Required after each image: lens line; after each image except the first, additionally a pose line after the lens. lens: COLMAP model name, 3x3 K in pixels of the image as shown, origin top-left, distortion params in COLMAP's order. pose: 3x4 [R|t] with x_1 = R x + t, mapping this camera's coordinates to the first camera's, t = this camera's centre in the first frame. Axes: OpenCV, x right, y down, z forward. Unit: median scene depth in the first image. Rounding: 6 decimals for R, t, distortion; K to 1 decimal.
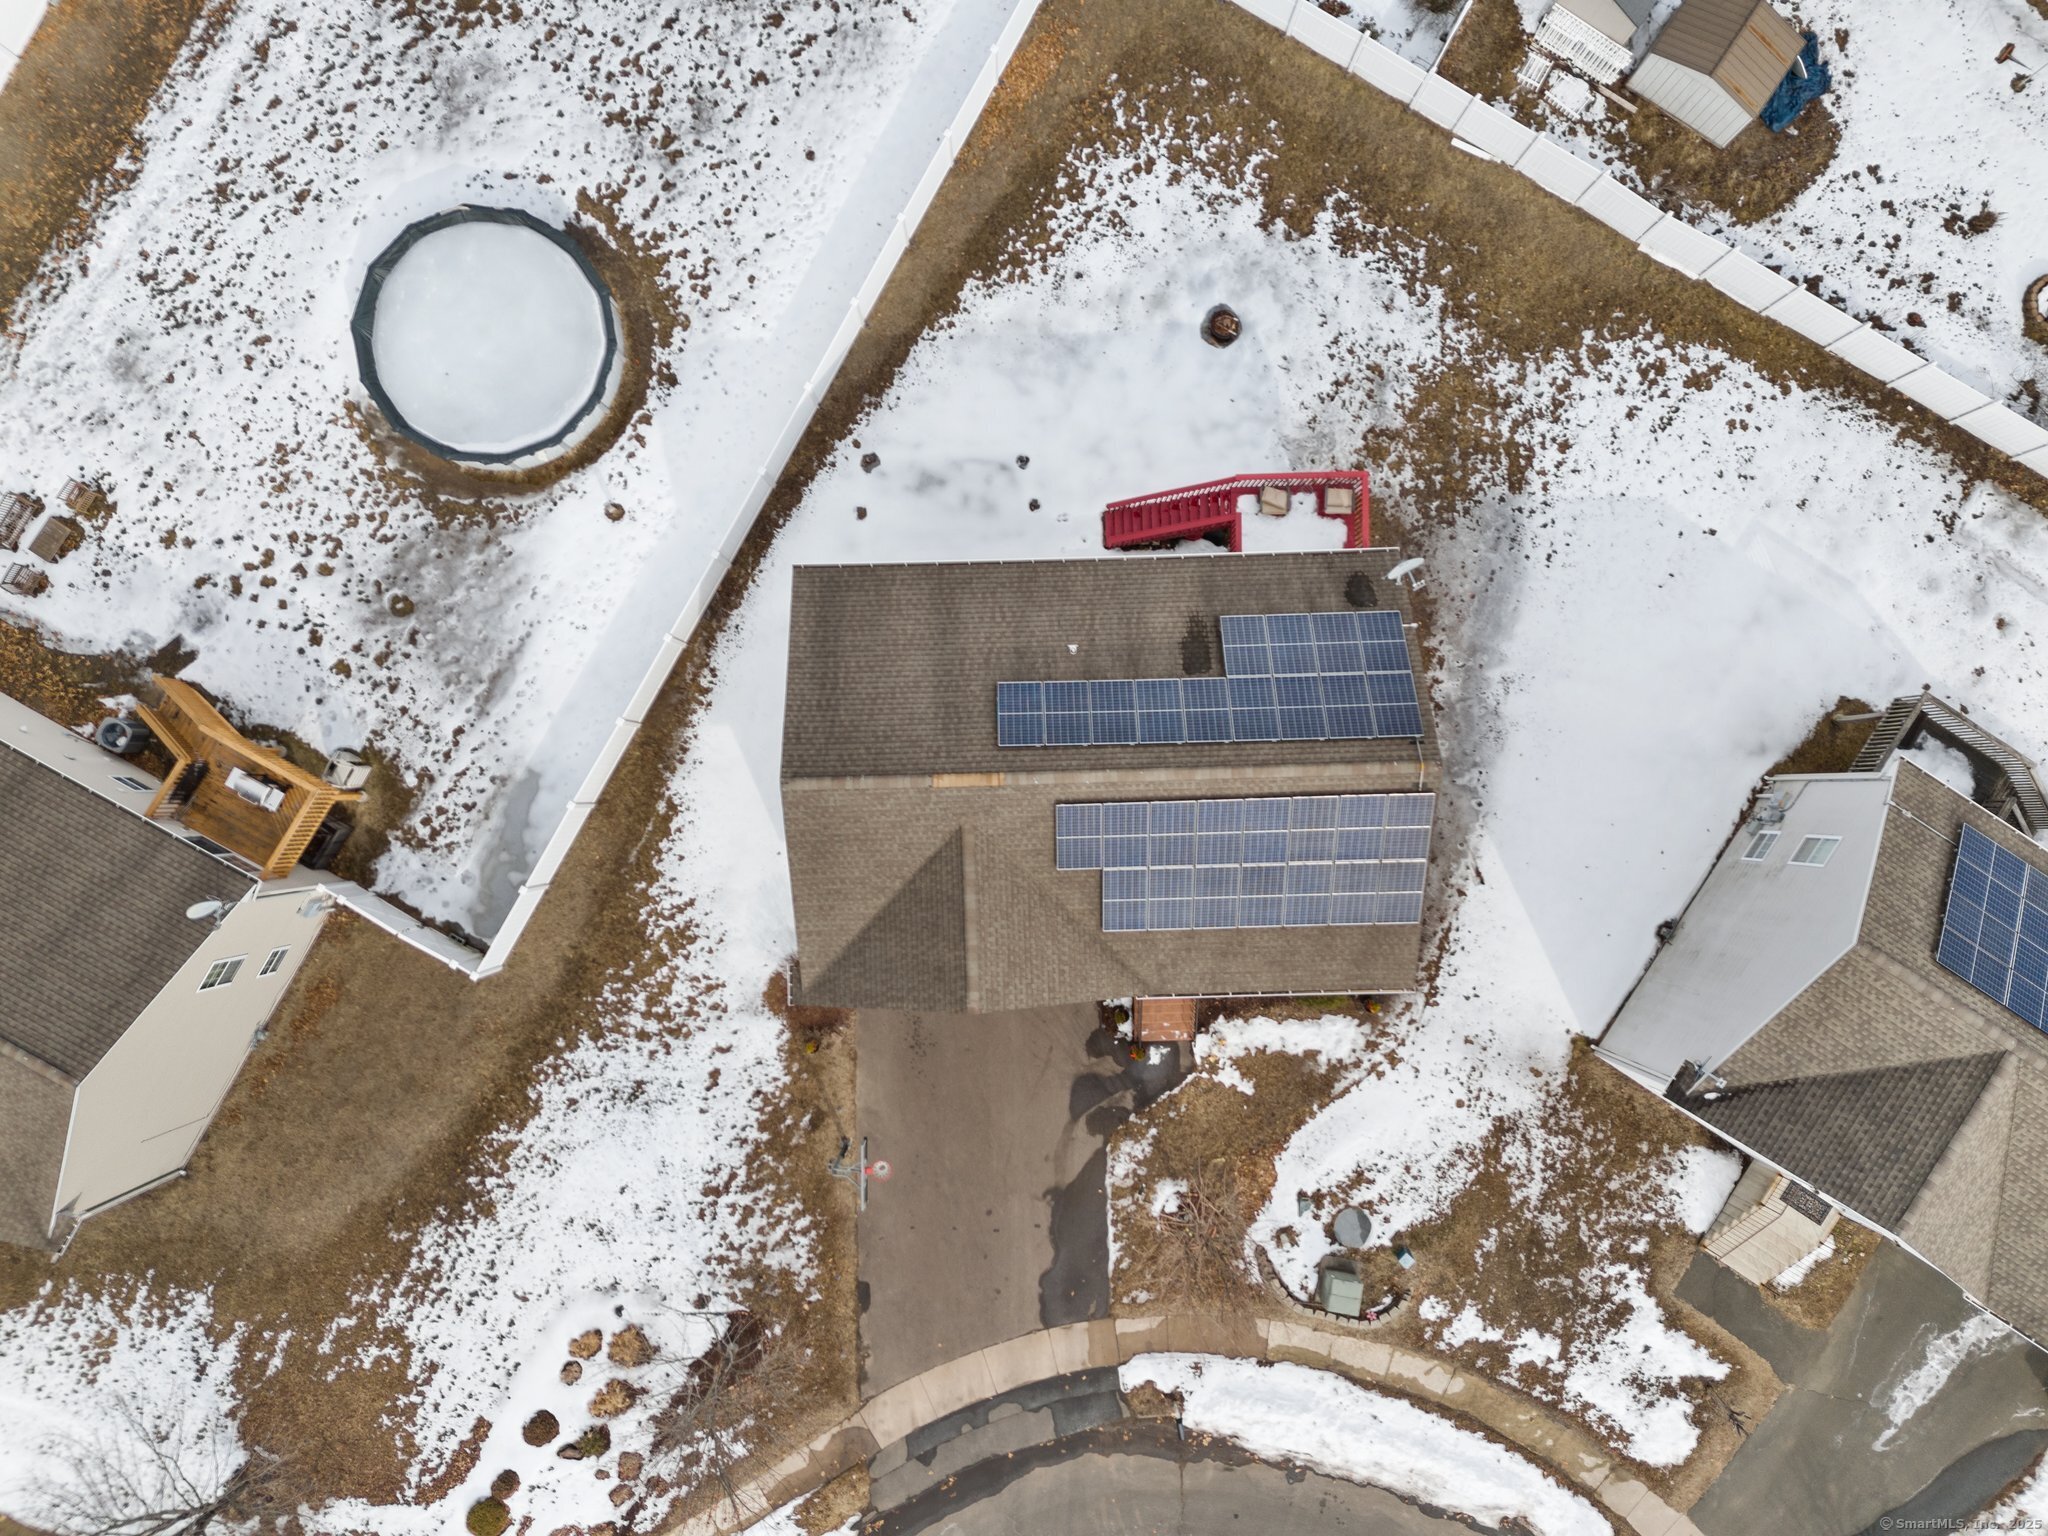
lens RADIAL K [[1503.7, 0, 1017.4], [0, 1503.7, 765.9], [0, 0, 1]] dist [0.062599, -0.047109]
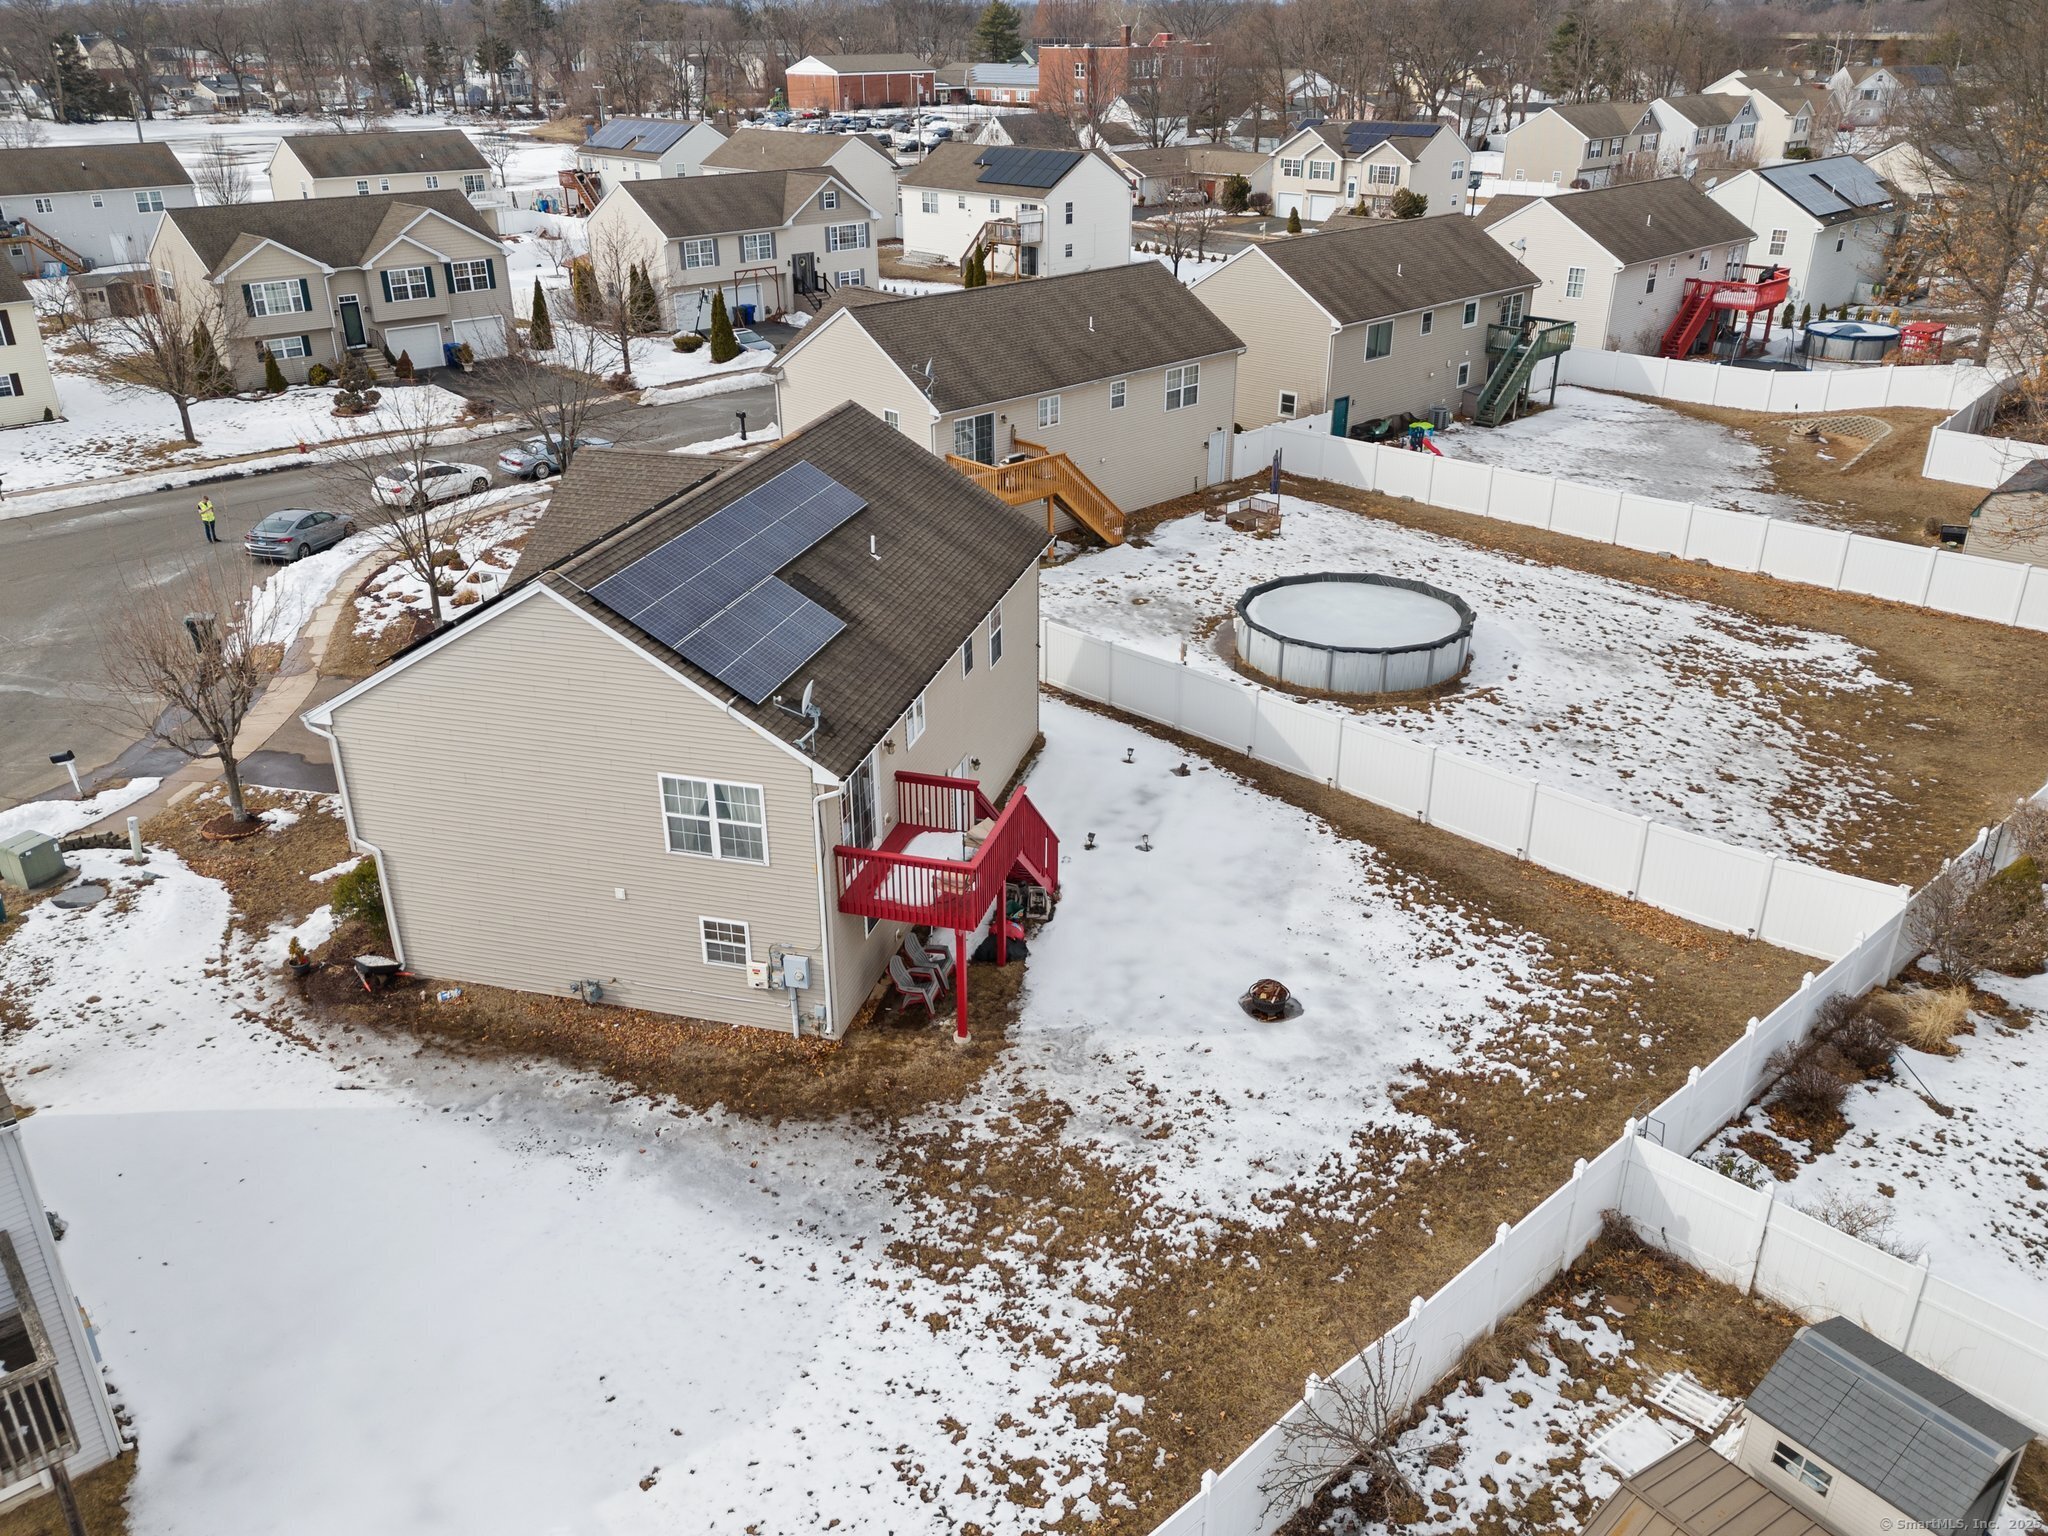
lens RADIAL K [[1567.9, 0, 1024.0], [0, 1567.9, 768.0], [0, 0, 1]] dist [0.106361, -0.145536]
pose [[-0.292529, 0.399228, -0.868933, 0.755446], [-0.955922, -0.098057, 0.276763, -0.374231], [0.025286, 0.911593, 0.410315, 0.607902]]
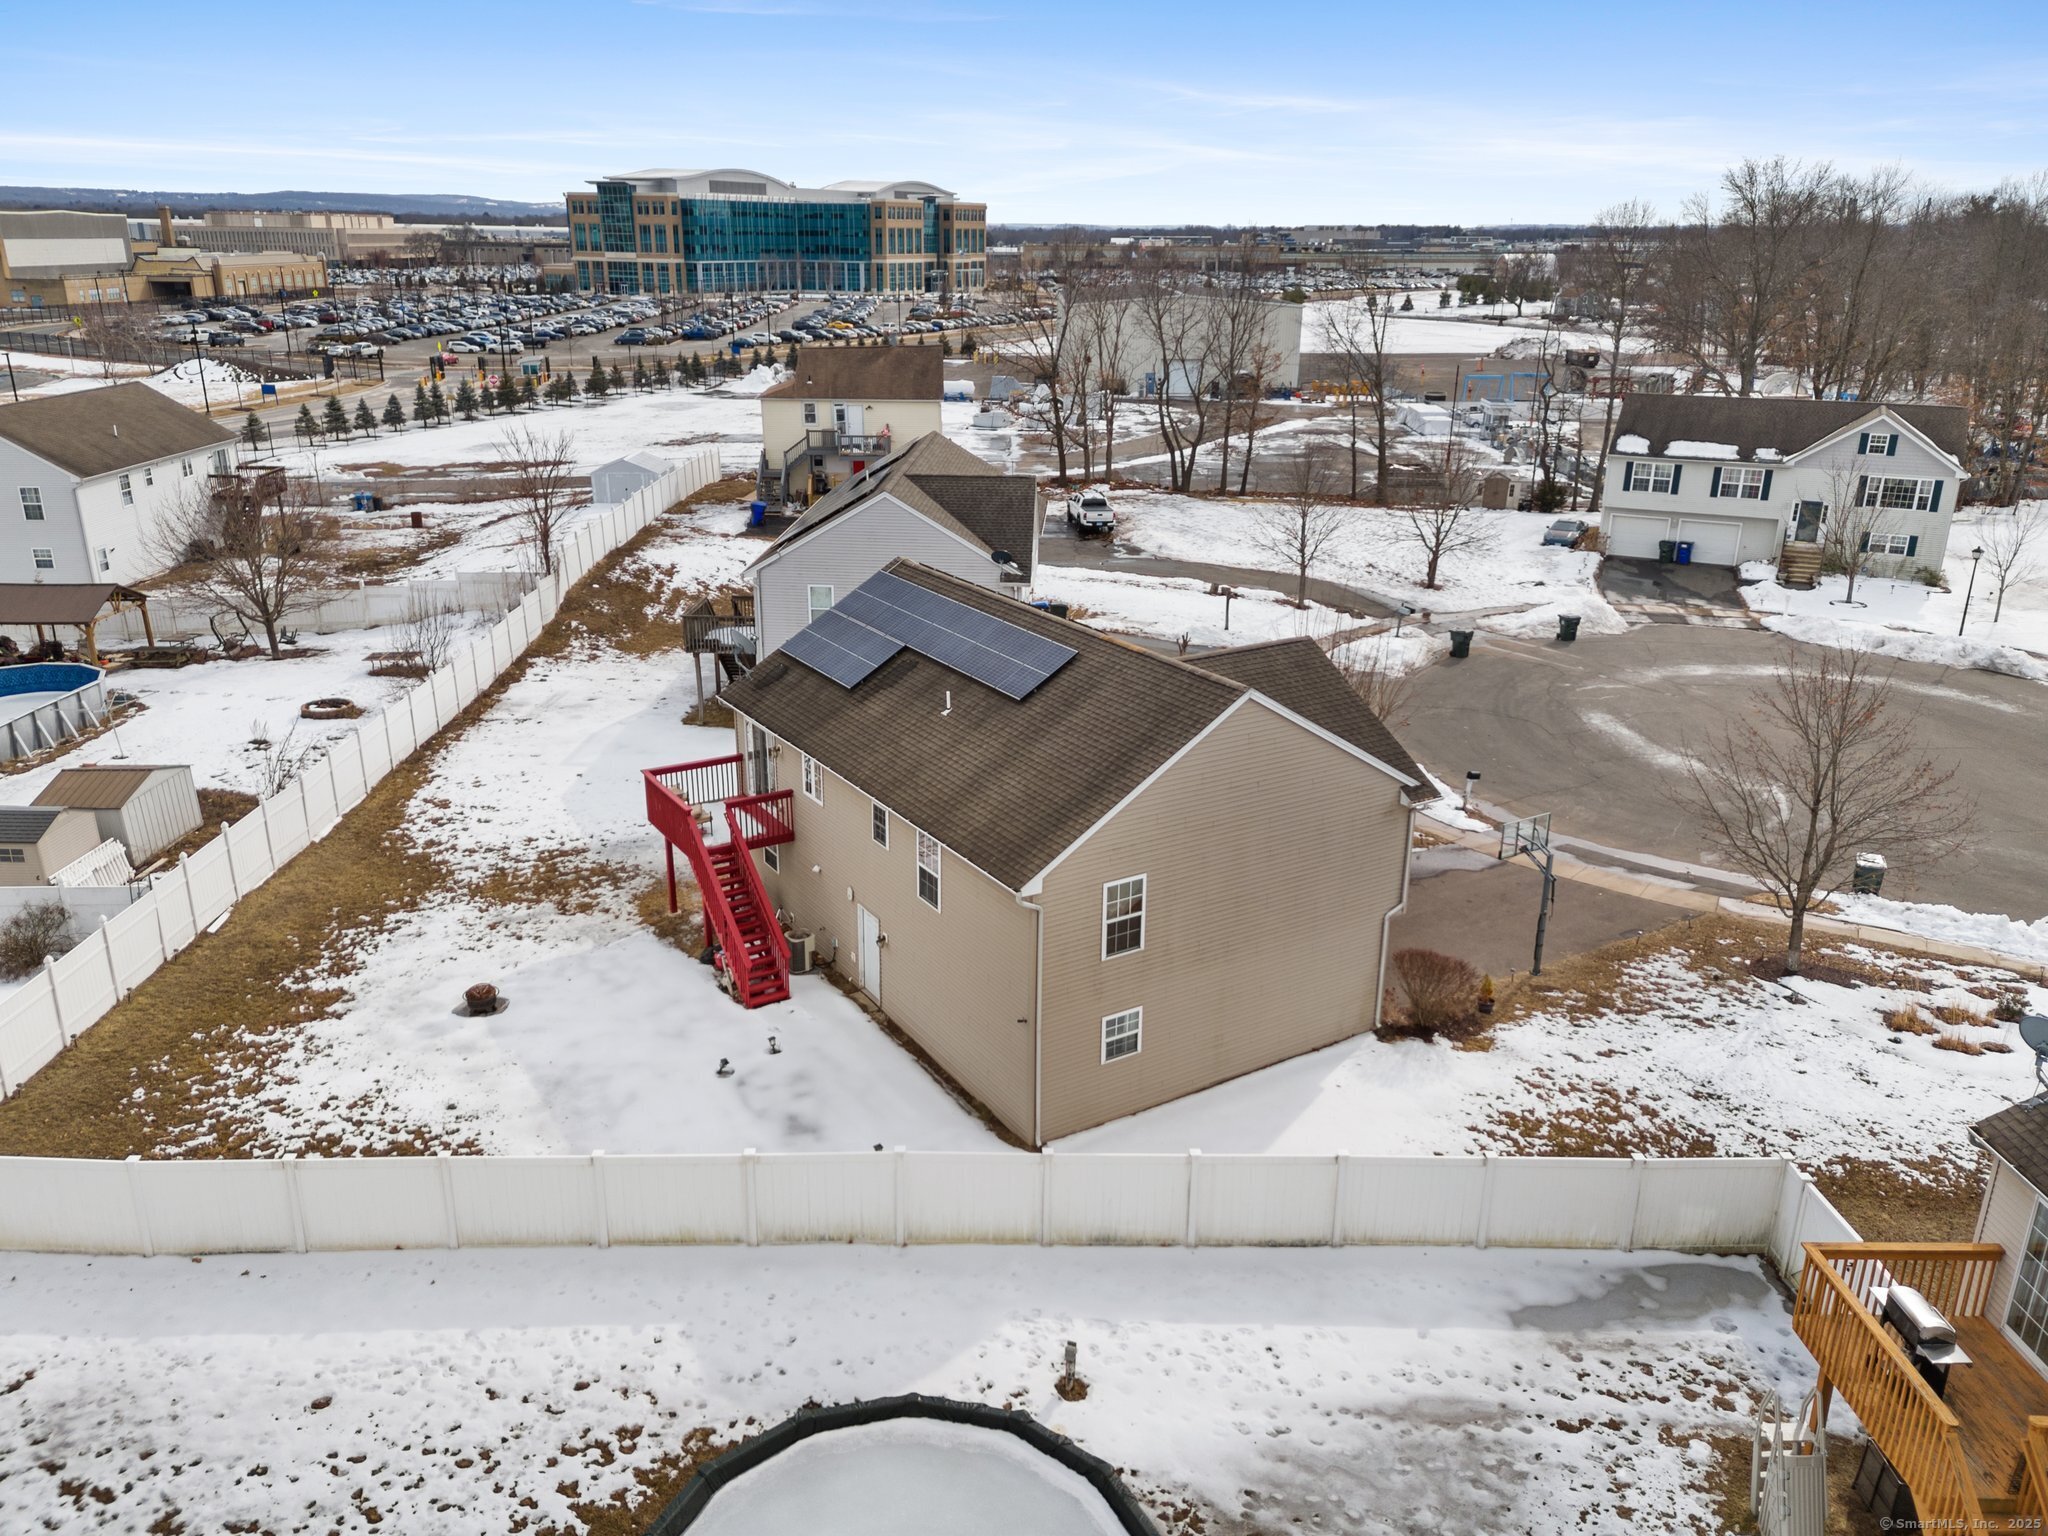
lens RADIAL K [[1503.7, 0, 1017.4], [0, 1503.7, 765.9], [0, 0, 1]] dist [0.062599, -0.047109]
pose [[-0.505940, -0.301760, 0.808063, -0.638518], [0.861838, -0.138292, 0.487965, -0.426043], [-0.035500, 0.943301, 0.330036, 0.601889]]
